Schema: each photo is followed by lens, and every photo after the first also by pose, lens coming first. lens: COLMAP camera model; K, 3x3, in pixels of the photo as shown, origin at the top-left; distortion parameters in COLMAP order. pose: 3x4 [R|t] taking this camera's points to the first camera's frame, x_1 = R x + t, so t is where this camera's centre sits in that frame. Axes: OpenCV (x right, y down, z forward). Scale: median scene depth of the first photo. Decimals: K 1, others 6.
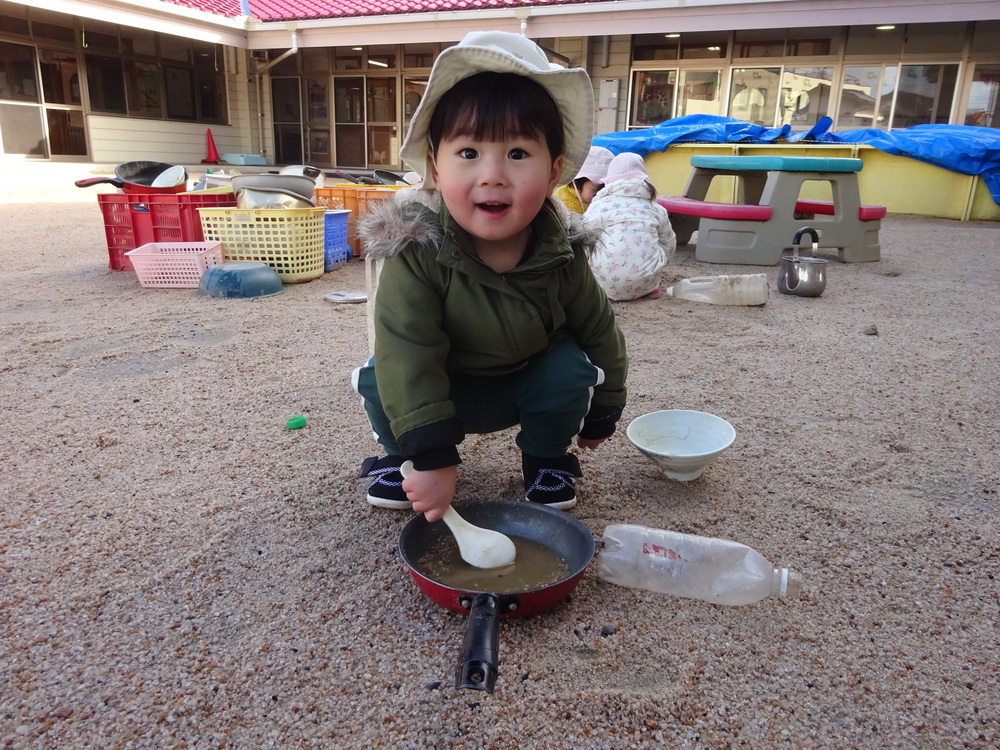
lens RADIAL K [[729.8, 0, 500.0], [0, 729.8, 375.0], [0, 0, 1]] dist [-0.002663, -0.004745]
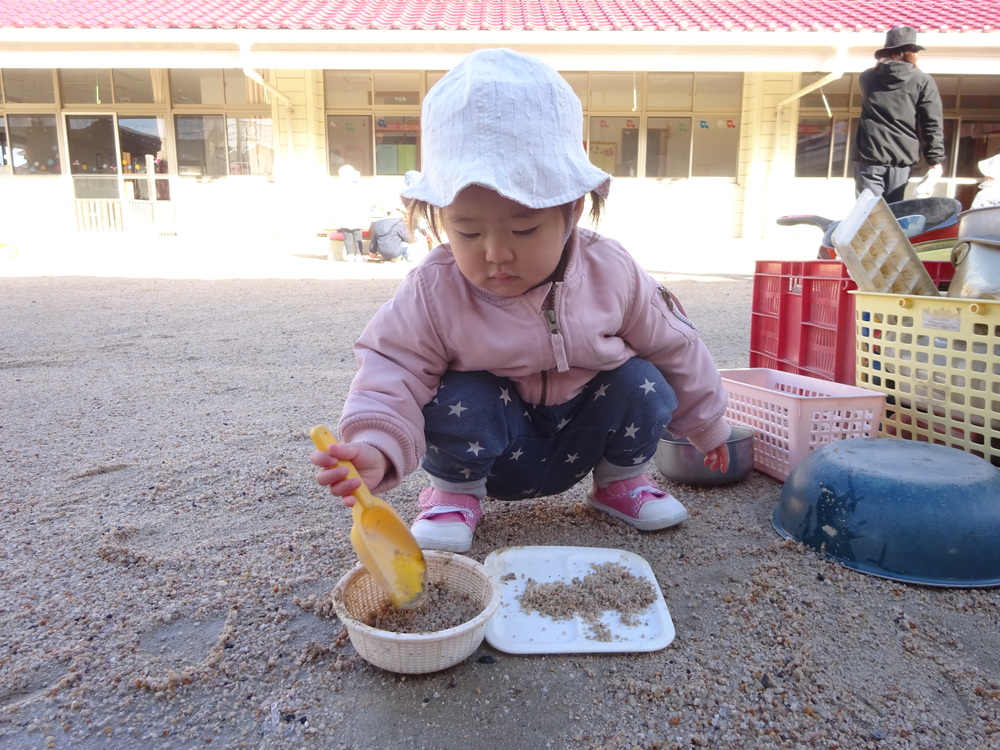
lens RADIAL K [[729.8, 0, 500.0], [0, 729.8, 375.0], [0, 0, 1]] dist [-0.002663, -0.004745]
pose [[0.442070, 0.144904, -0.885199, -0.118991], [-0.239122, 0.970190, 0.039398, -0.148524], [0.864520, 0.194253, 0.463542, 0.634547]]
